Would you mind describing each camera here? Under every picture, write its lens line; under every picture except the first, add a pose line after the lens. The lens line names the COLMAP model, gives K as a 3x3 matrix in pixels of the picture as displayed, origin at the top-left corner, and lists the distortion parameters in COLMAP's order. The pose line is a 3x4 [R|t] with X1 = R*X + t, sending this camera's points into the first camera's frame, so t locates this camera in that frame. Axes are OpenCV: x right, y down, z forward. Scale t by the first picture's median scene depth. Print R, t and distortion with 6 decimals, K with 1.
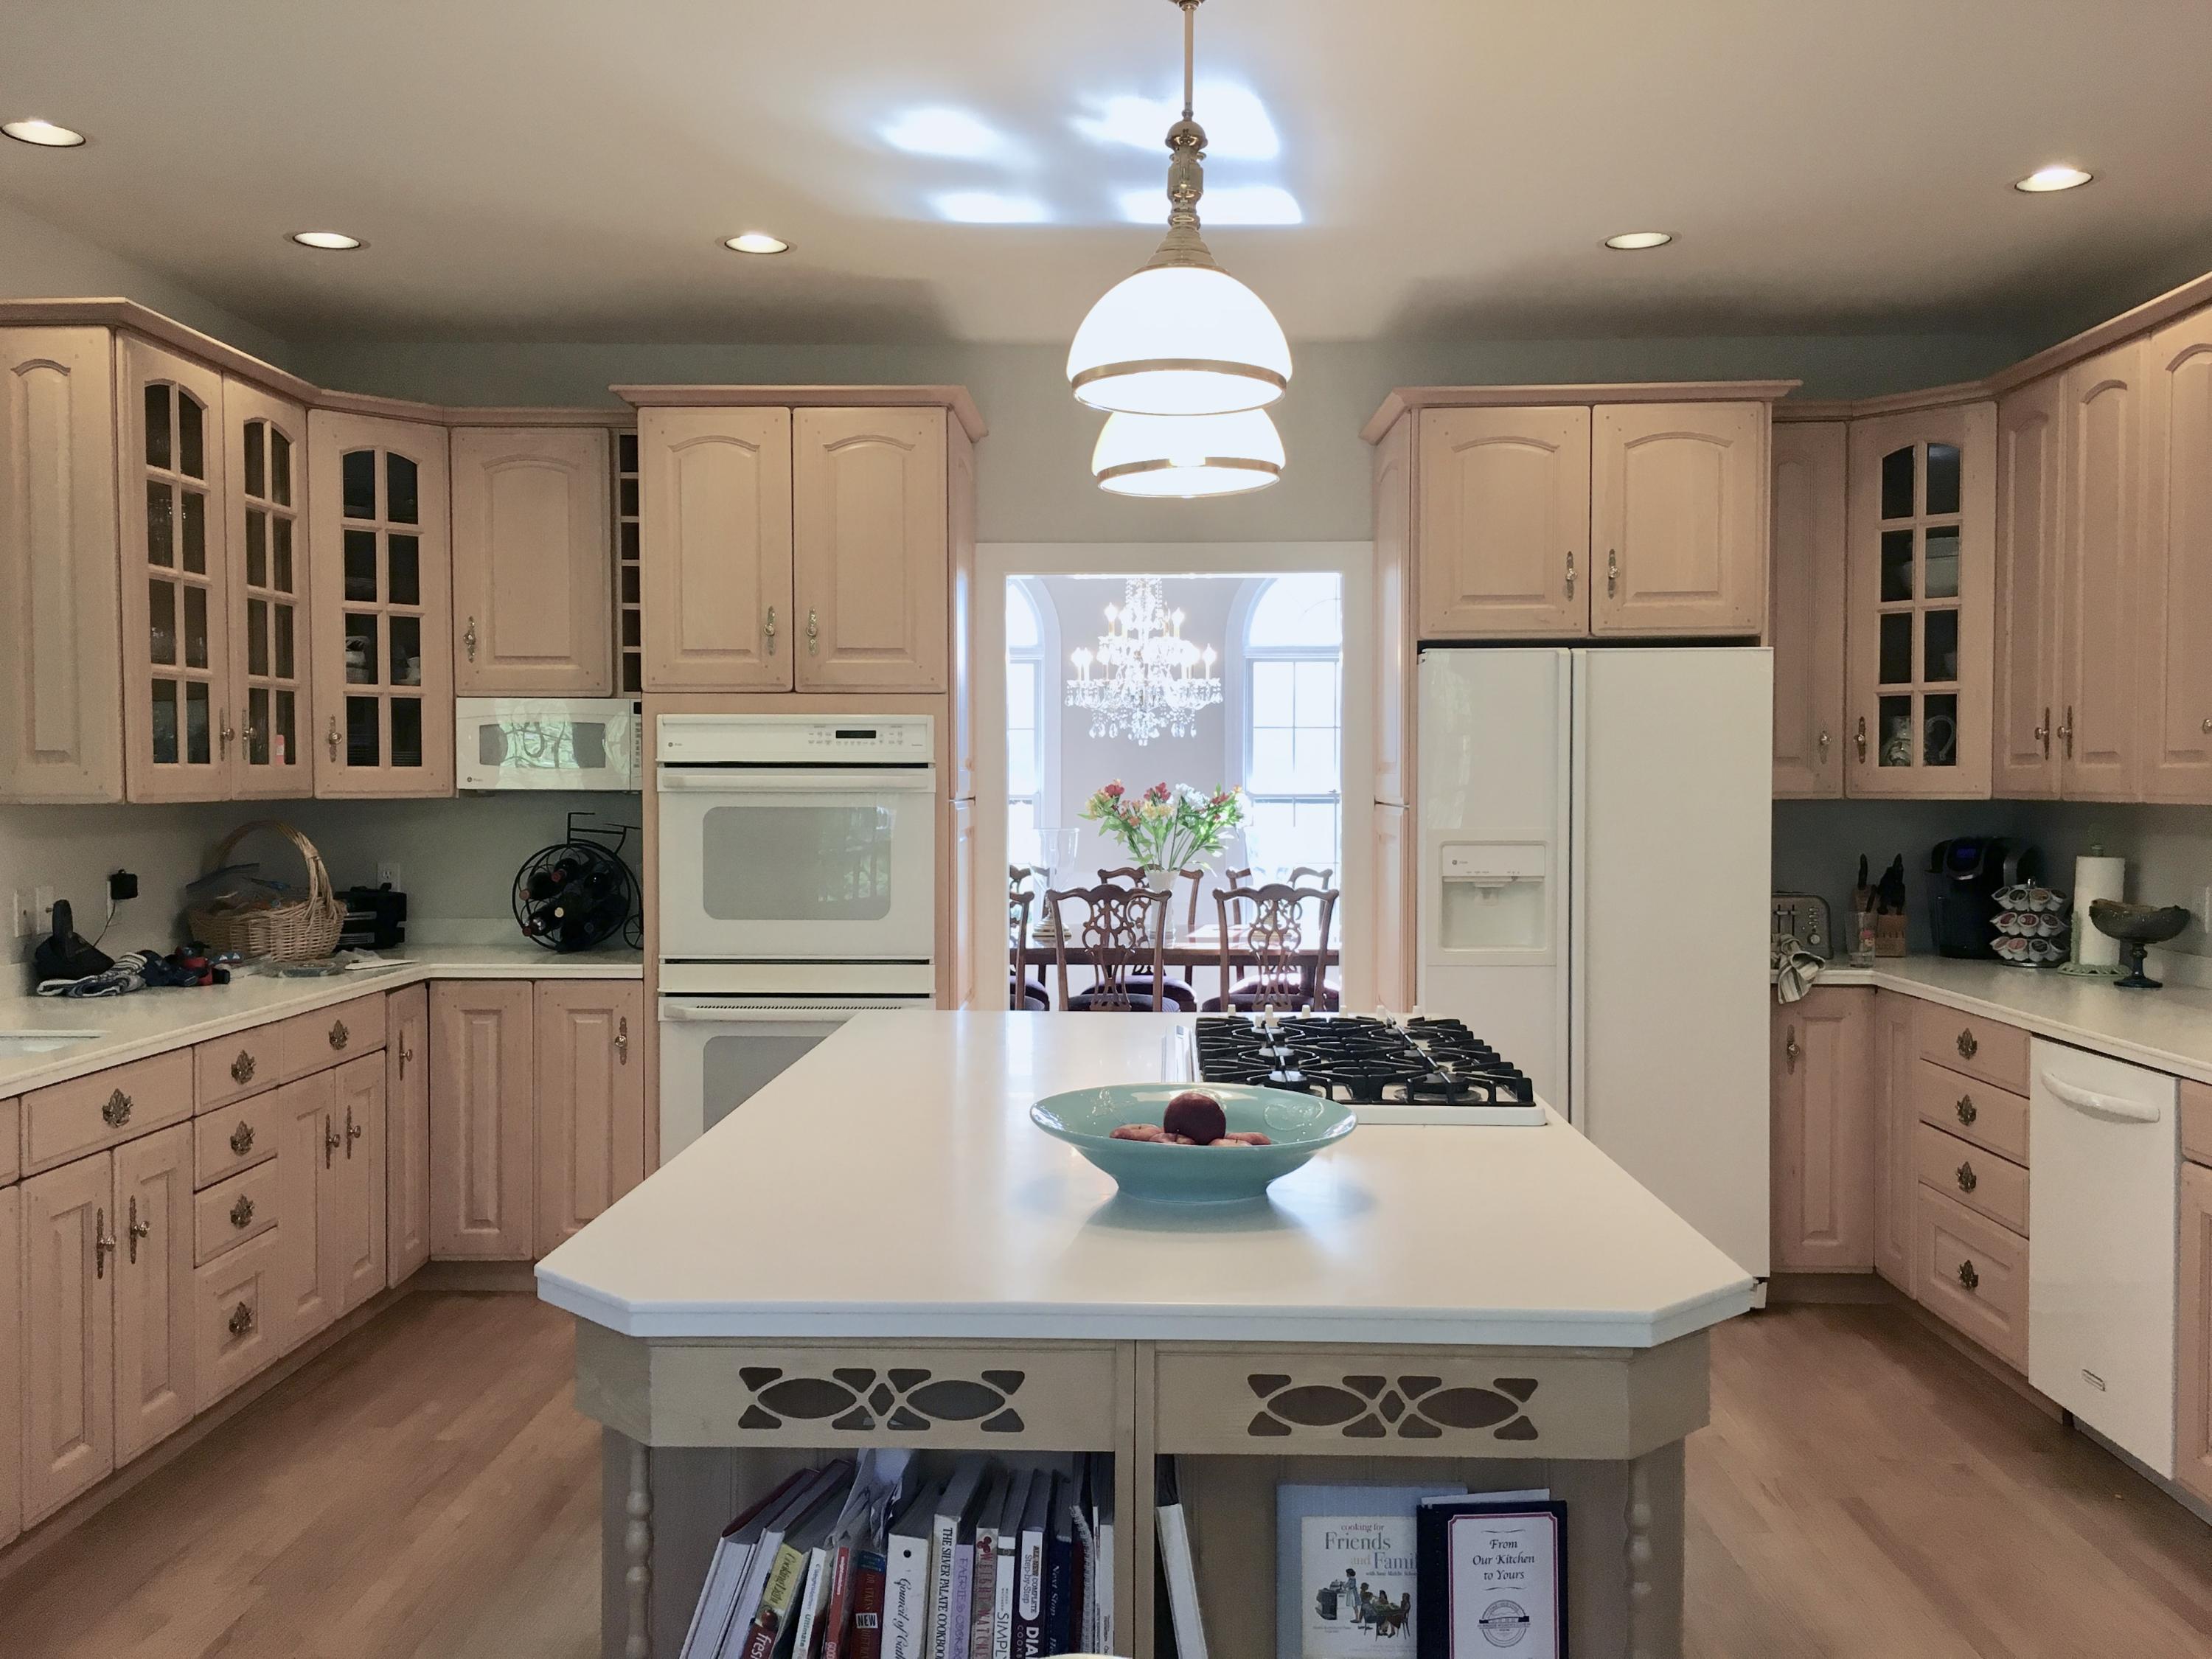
lens RADIAL K [[1895.9, 0, 1101.7], [0, 1895.9, 824.0], [0, 0, 1]] dist [0.014884, -0.000560]
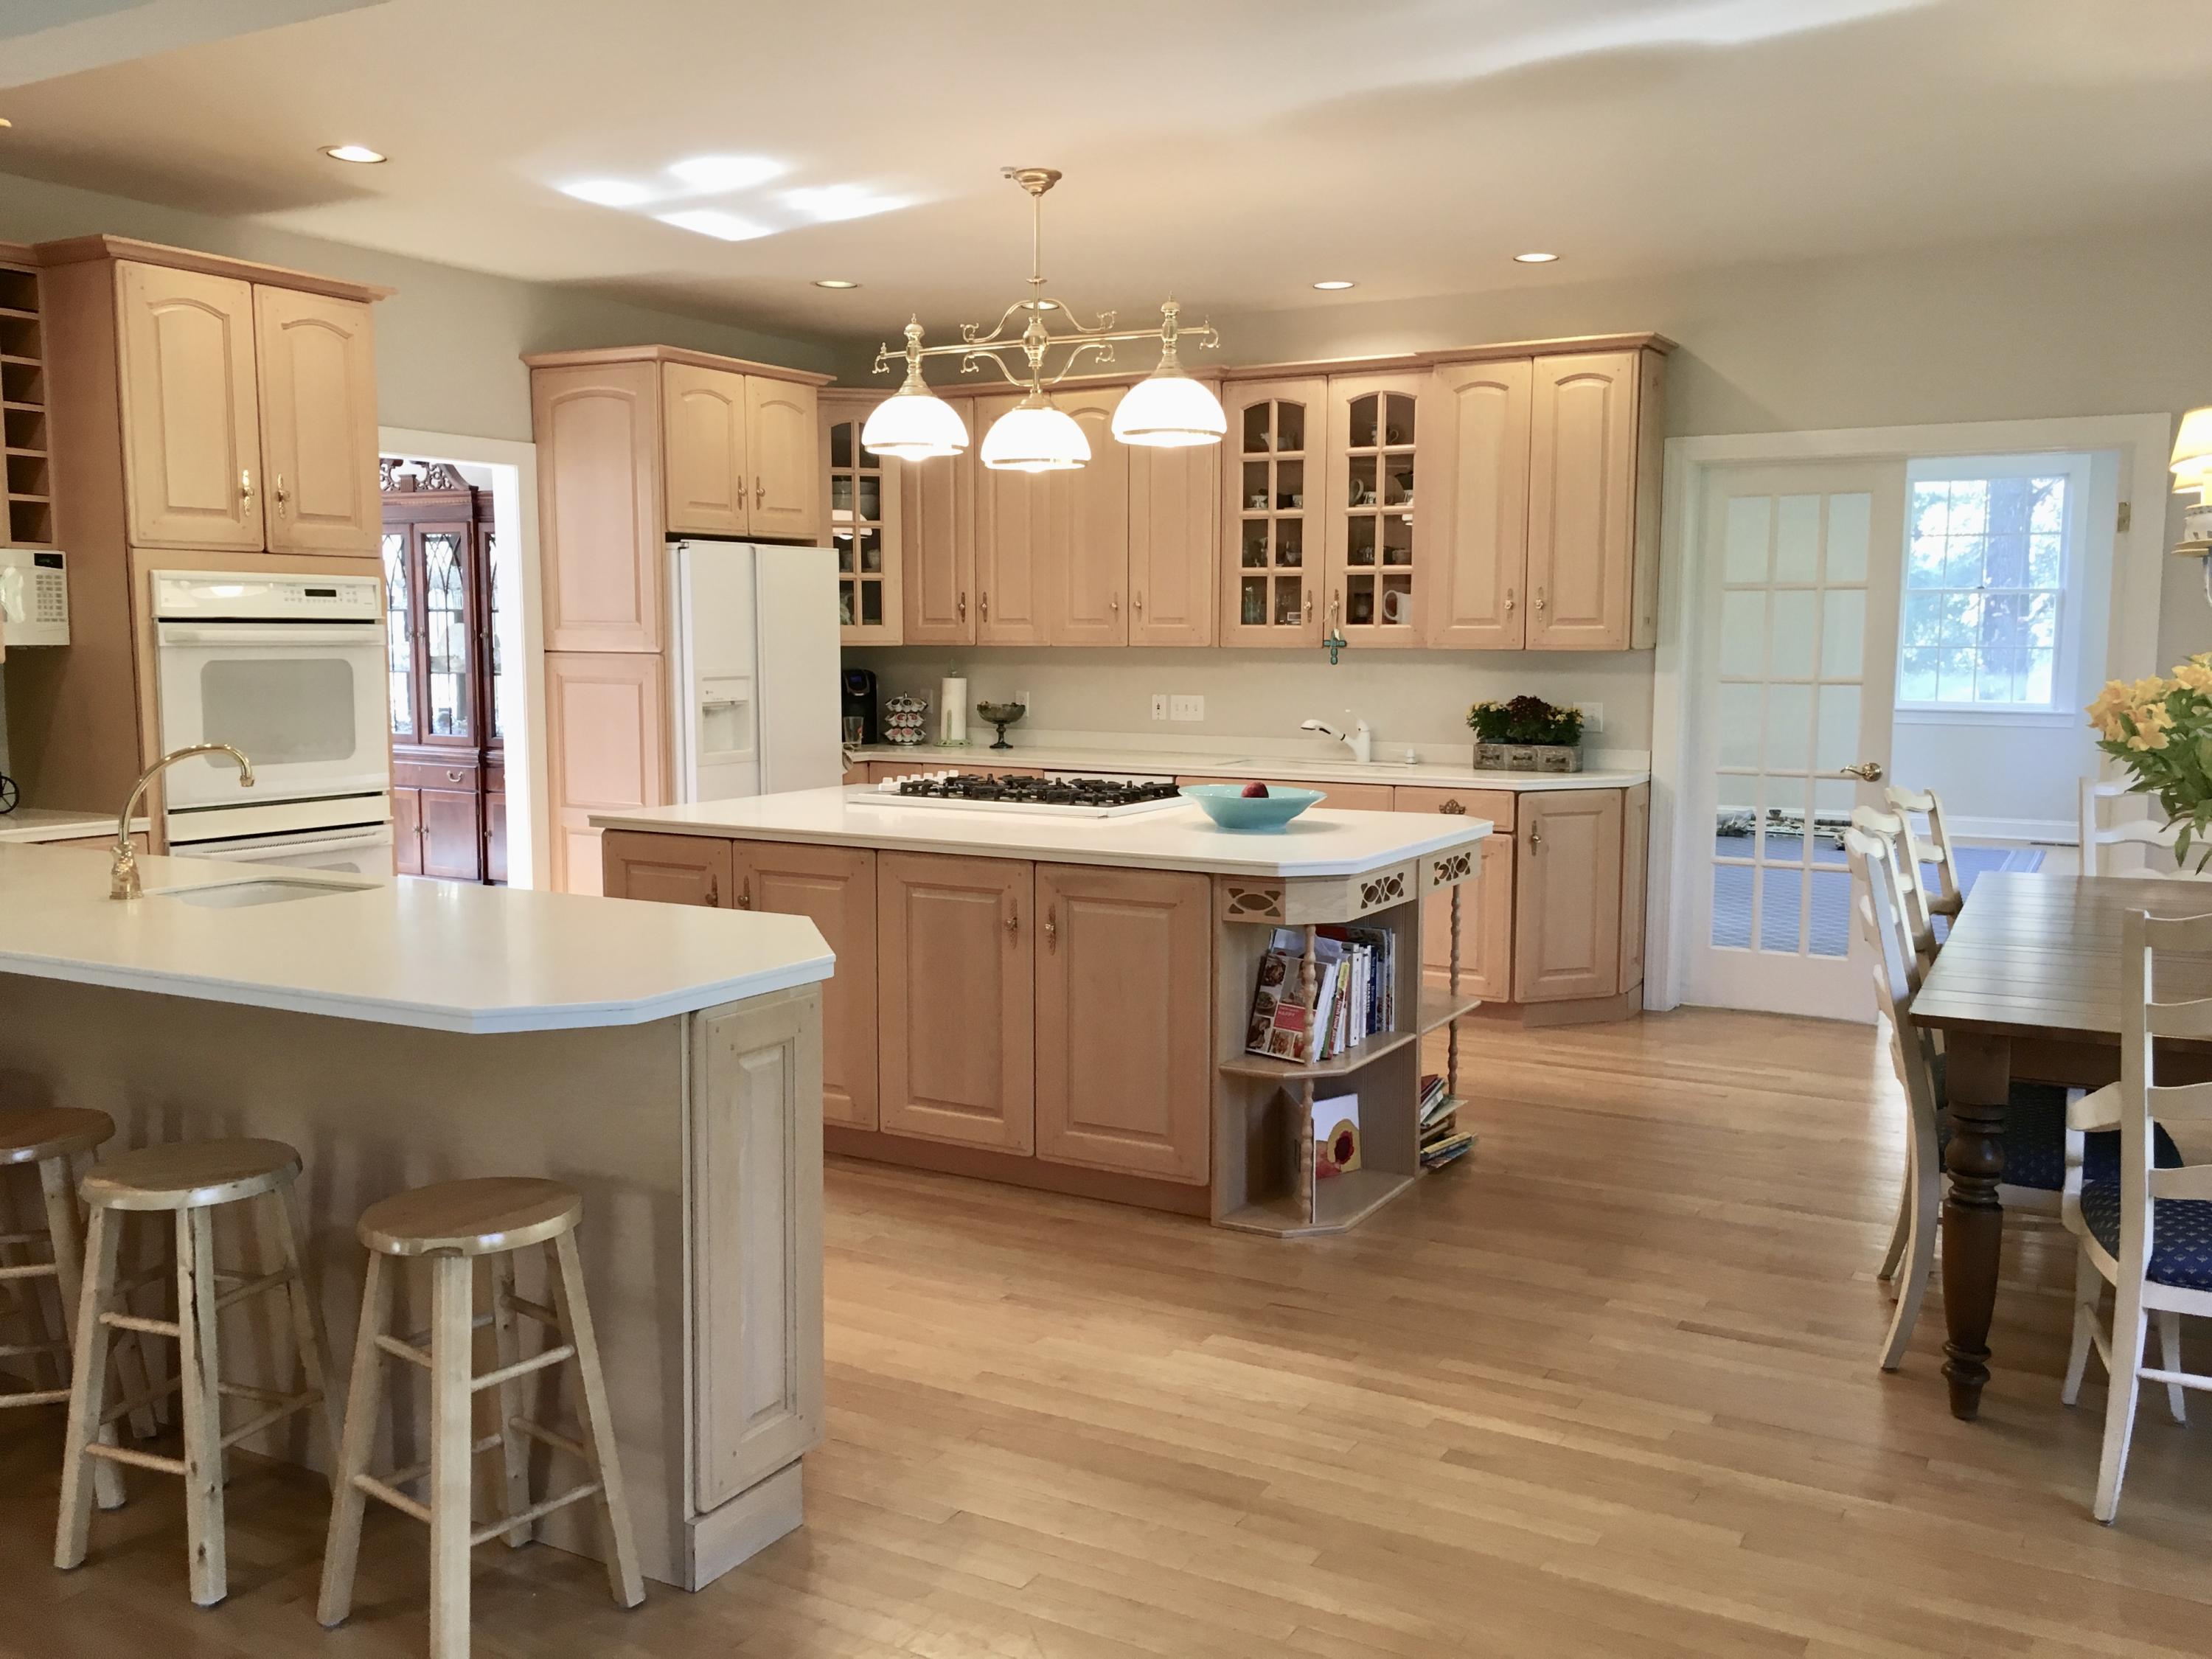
lens RADIAL K [[1895.9, 0, 1107.4], [0, 1895.9, 833.9], [0, 0, 1]] dist [0.014884, -0.000560]
pose [[0.463028, -0.095044, 0.881233, -0.913397], [0.018824, 0.995064, 0.097431, -0.006665], [-0.886144, -0.028525, 0.462532, 0.070979]]
